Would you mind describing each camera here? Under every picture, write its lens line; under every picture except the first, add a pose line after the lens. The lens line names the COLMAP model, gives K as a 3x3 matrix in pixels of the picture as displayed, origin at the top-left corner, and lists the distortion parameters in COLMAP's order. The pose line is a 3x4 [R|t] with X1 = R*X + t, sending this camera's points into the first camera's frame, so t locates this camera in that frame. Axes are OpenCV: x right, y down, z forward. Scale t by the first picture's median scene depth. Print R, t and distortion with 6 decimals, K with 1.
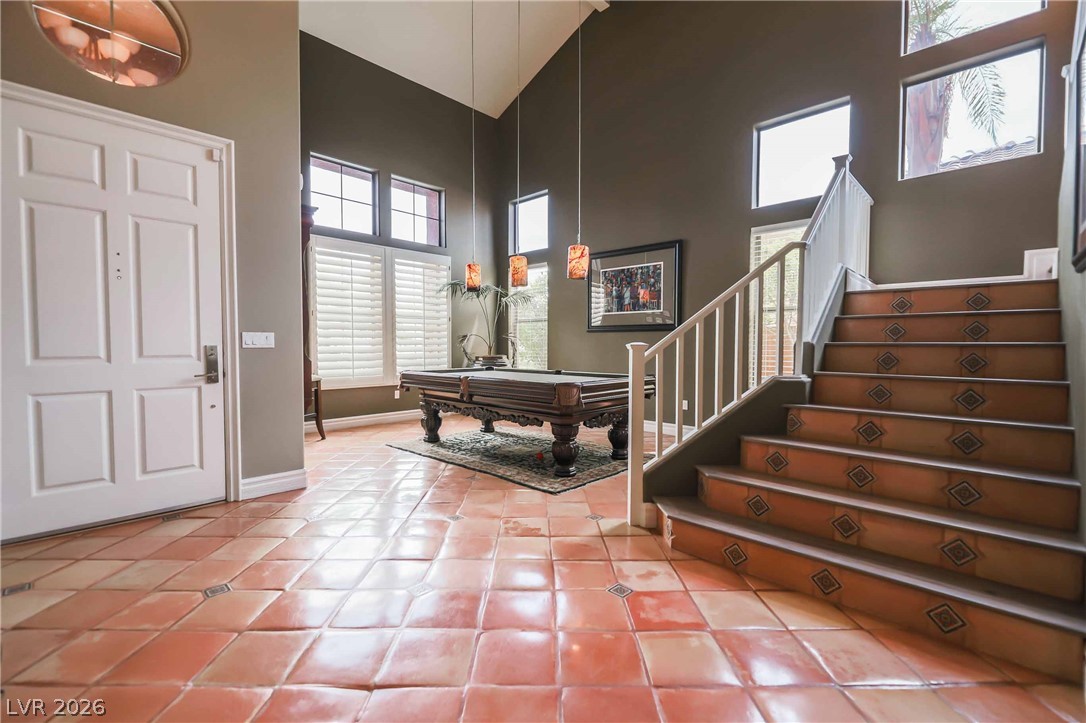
lens RADIAL K [[474.6, 0, 545.9], [0, 474.6, 360.4], [0, 0, 1]] dist [-0.000929, -0.003265]
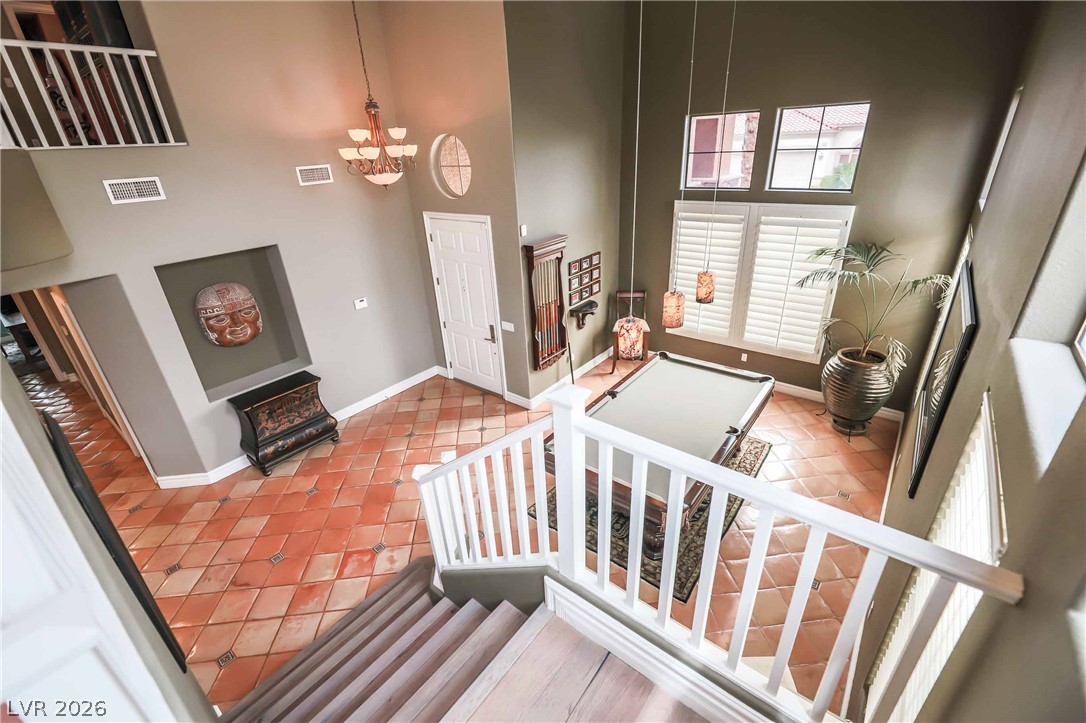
lens RADIAL K [[474.6, 0, 540.9], [0, 474.6, 366.7], [0, 0, 1]] dist [-0.000929, -0.003265]
pose [[0.085692, 0.435331, -0.896183, 1.076195], [0.010989, 0.899024, 0.437762, -0.690530], [0.996261, -0.047361, 0.072255, 1.005545]]
